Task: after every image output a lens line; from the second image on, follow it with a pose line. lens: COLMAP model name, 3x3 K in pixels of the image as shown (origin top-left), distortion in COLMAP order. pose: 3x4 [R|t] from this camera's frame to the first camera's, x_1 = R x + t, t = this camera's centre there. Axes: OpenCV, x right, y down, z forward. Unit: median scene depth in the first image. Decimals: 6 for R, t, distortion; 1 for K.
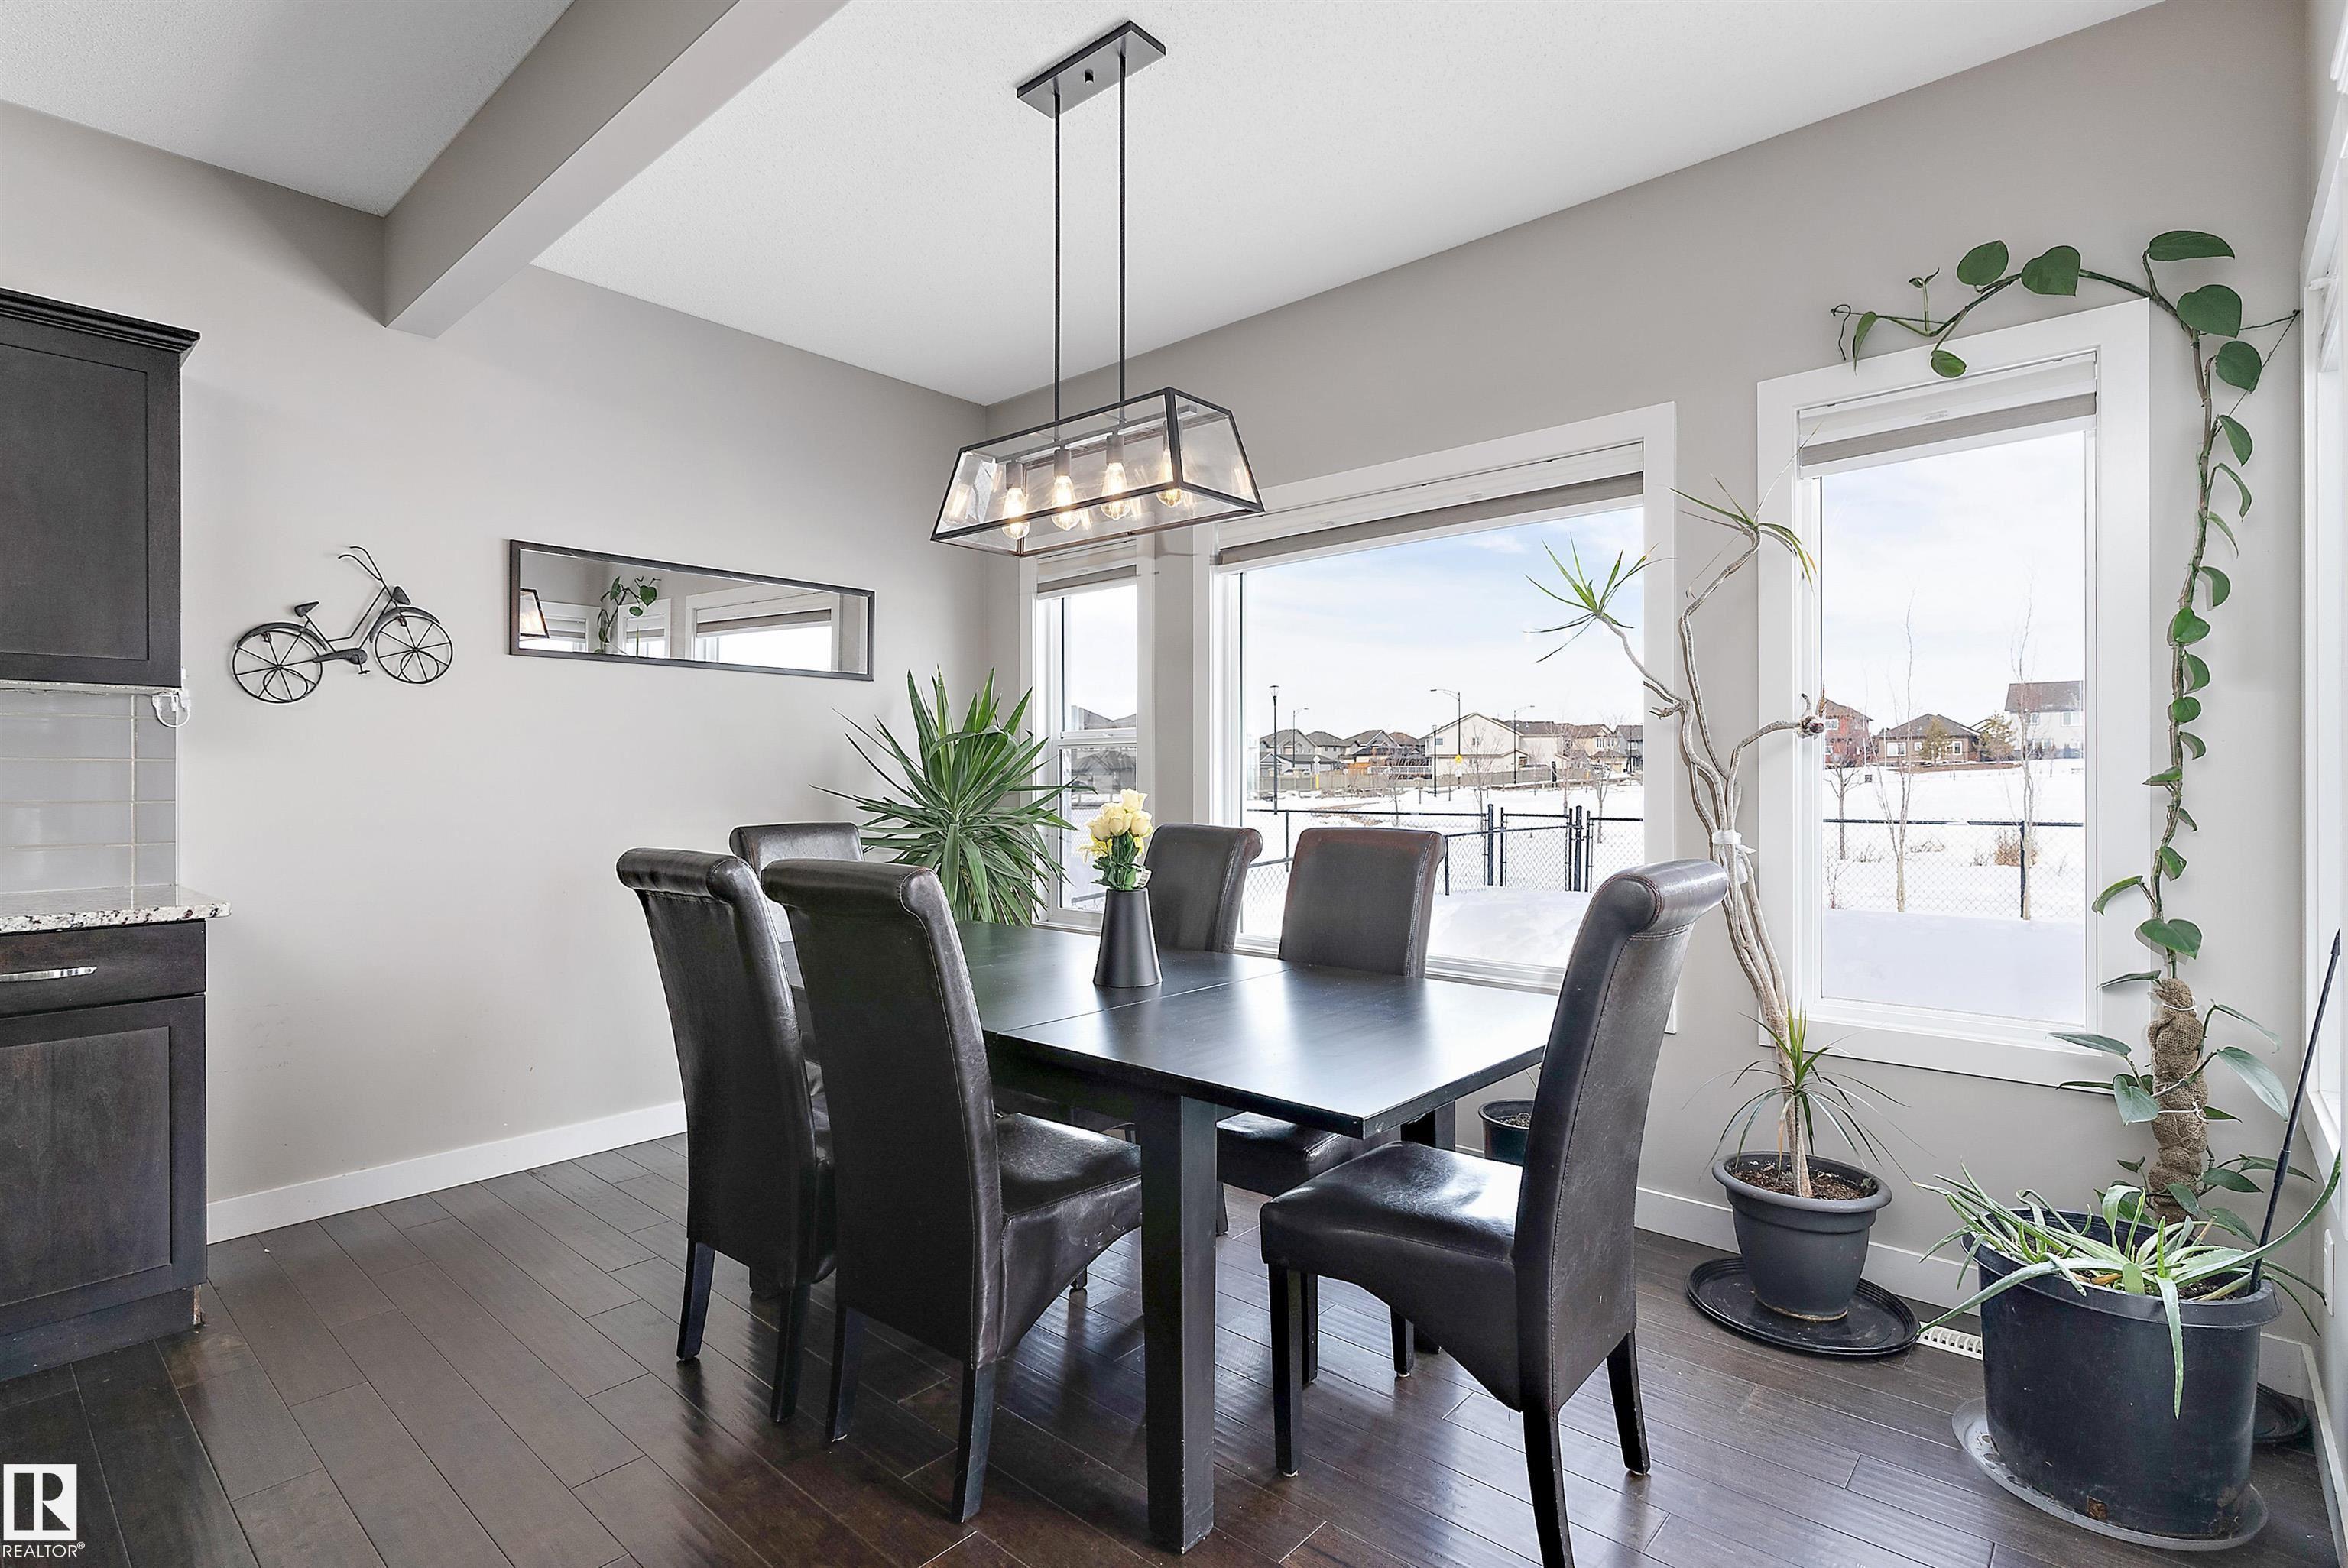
lens RADIAL K [[1125.4, 0, 1180.3], [0, 1125.4, 779.6], [0, 0, 1]] dist [-0.001385, 0.000798]
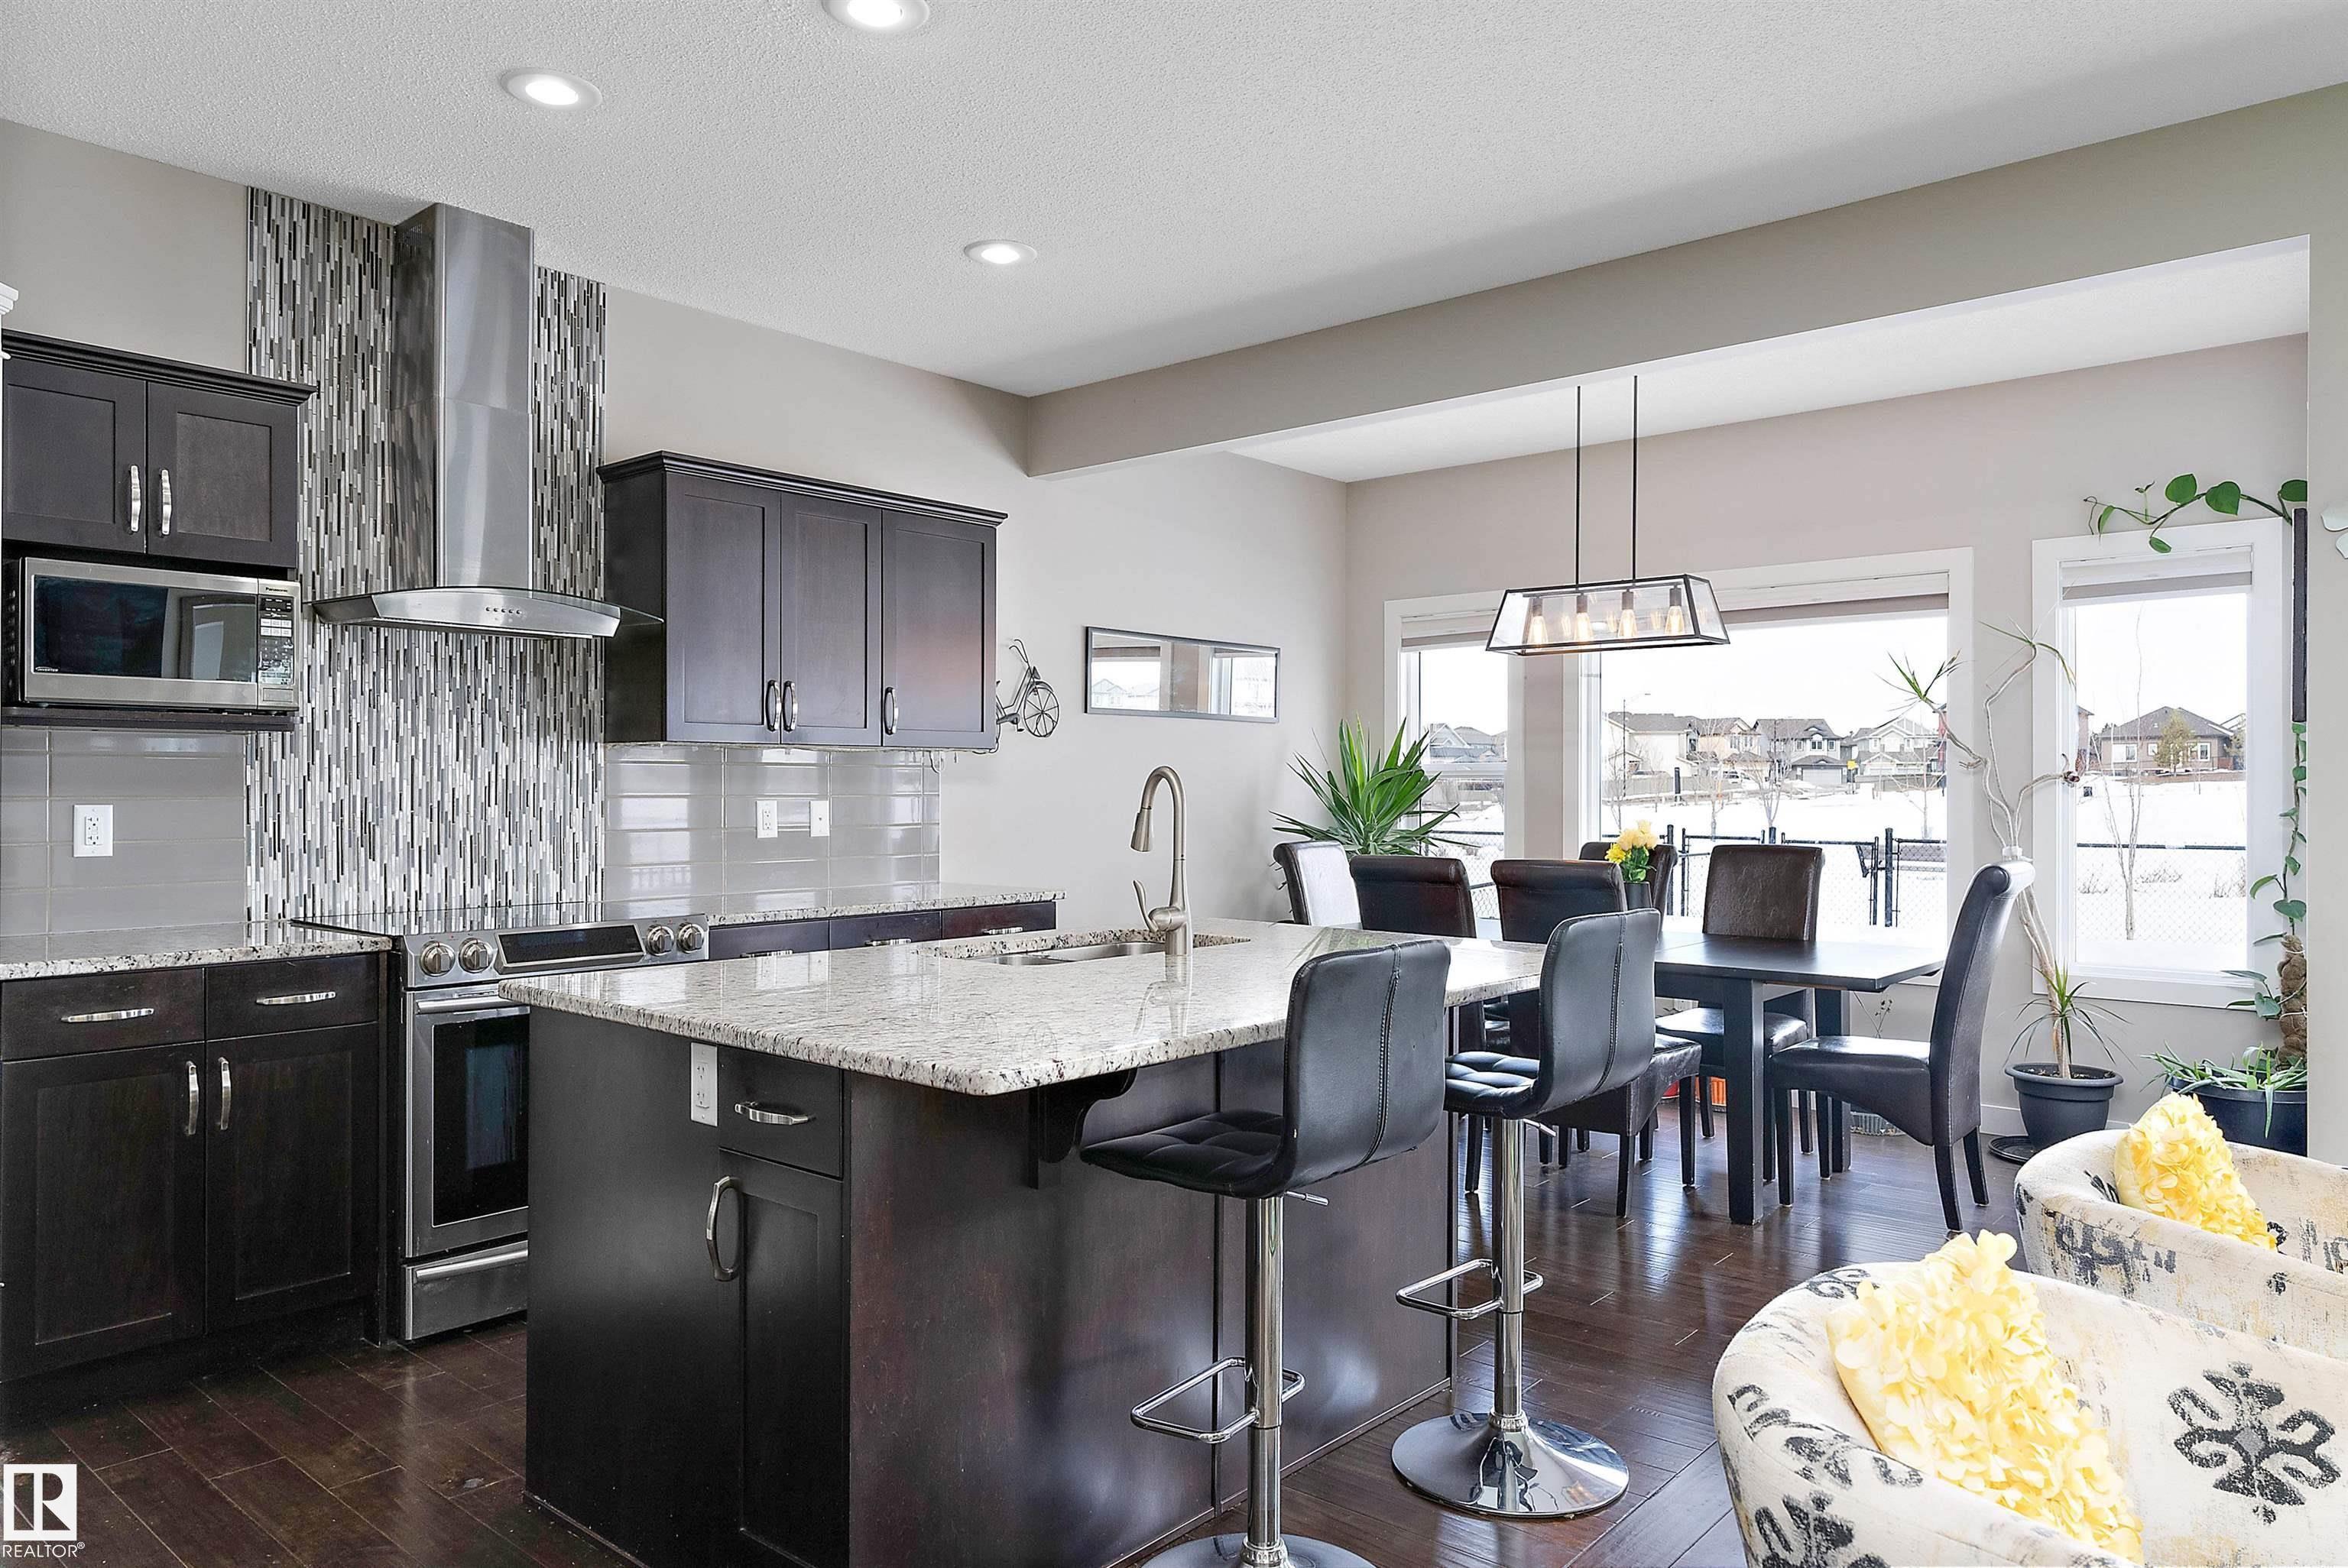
lens RADIAL K [[1530.2, 0, 1174.0], [0, 1530.2, 784.0], [0, 0, 1]] dist [0.003331, -0.000437]
pose [[0.999930, 0.002503, 0.011569, -0.678605], [-0.002468, 0.999992, -0.003020, -0.029731], [-0.011576, 0.002991, 0.999929, -1.061880]]
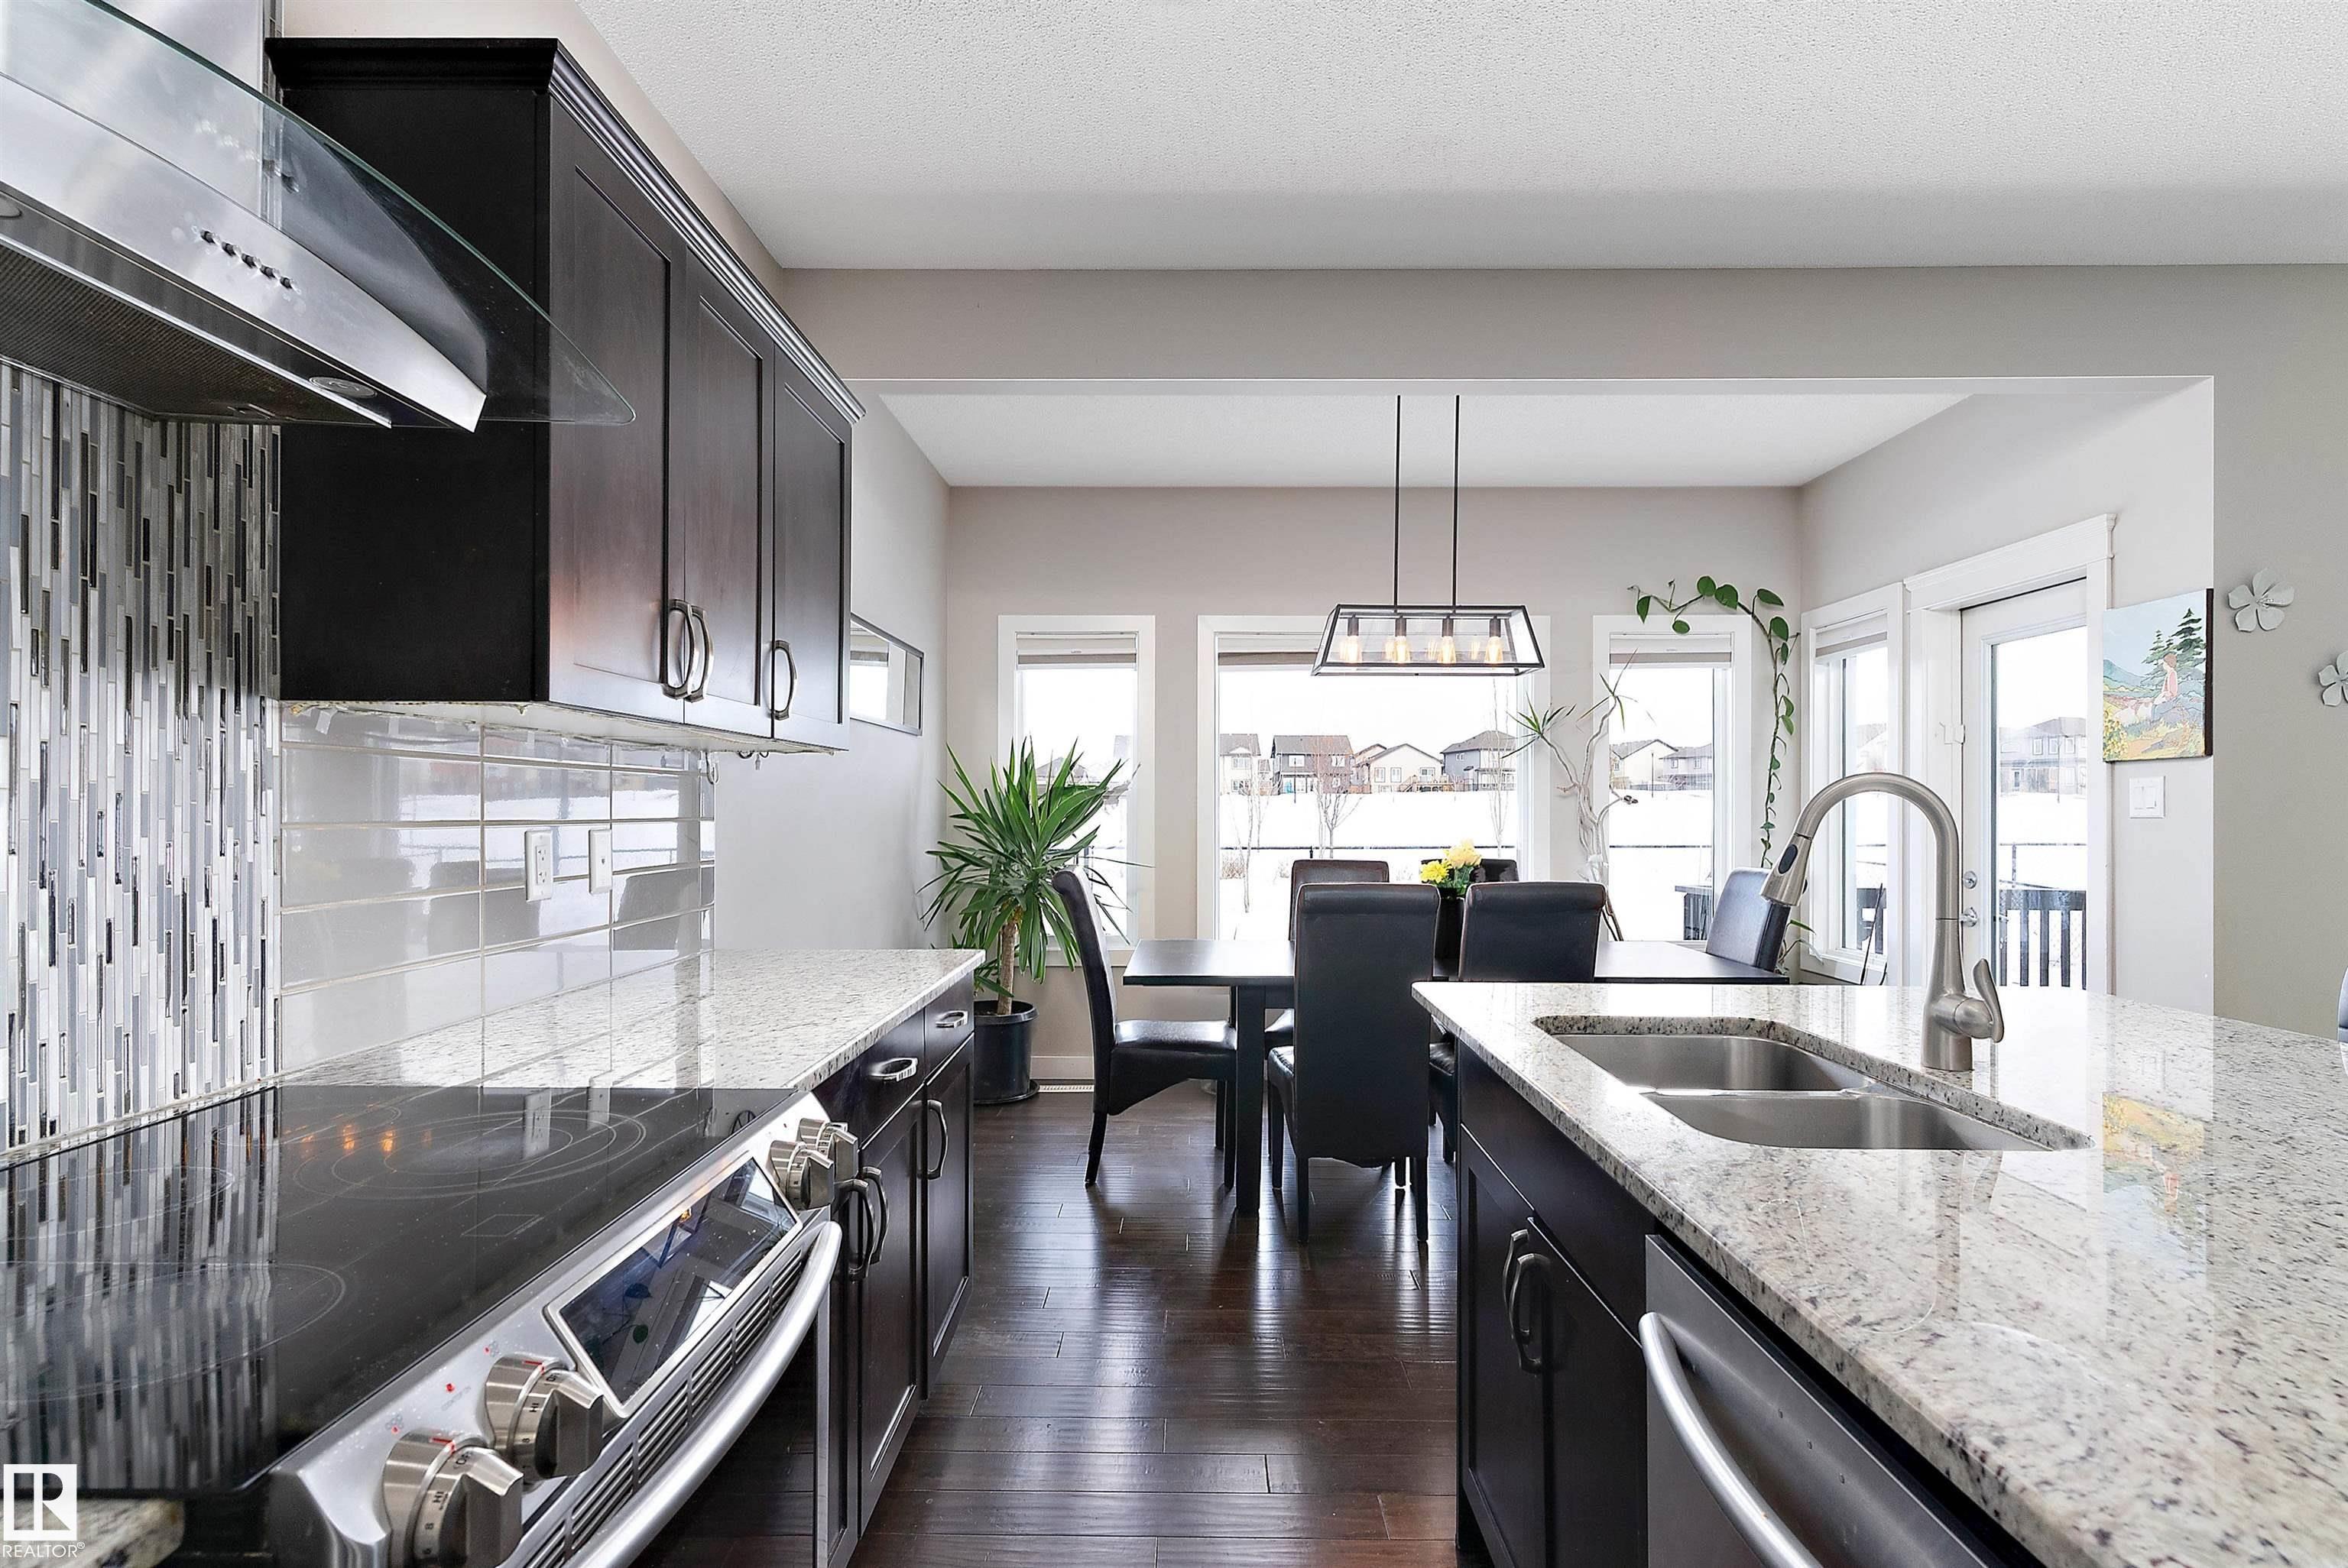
lens RADIAL K [[1146.2, 0, 1187.4], [0, 1146.2, 813.7], [0, 0, 1]] dist [-0.001328, -0.000270]
pose [[0.752303, -0.000368, 0.658818, -1.355823], [-0.000844, 0.999998, 0.001522, -0.026804], [-0.658817, -0.001701, 0.752301, 0.007355]]
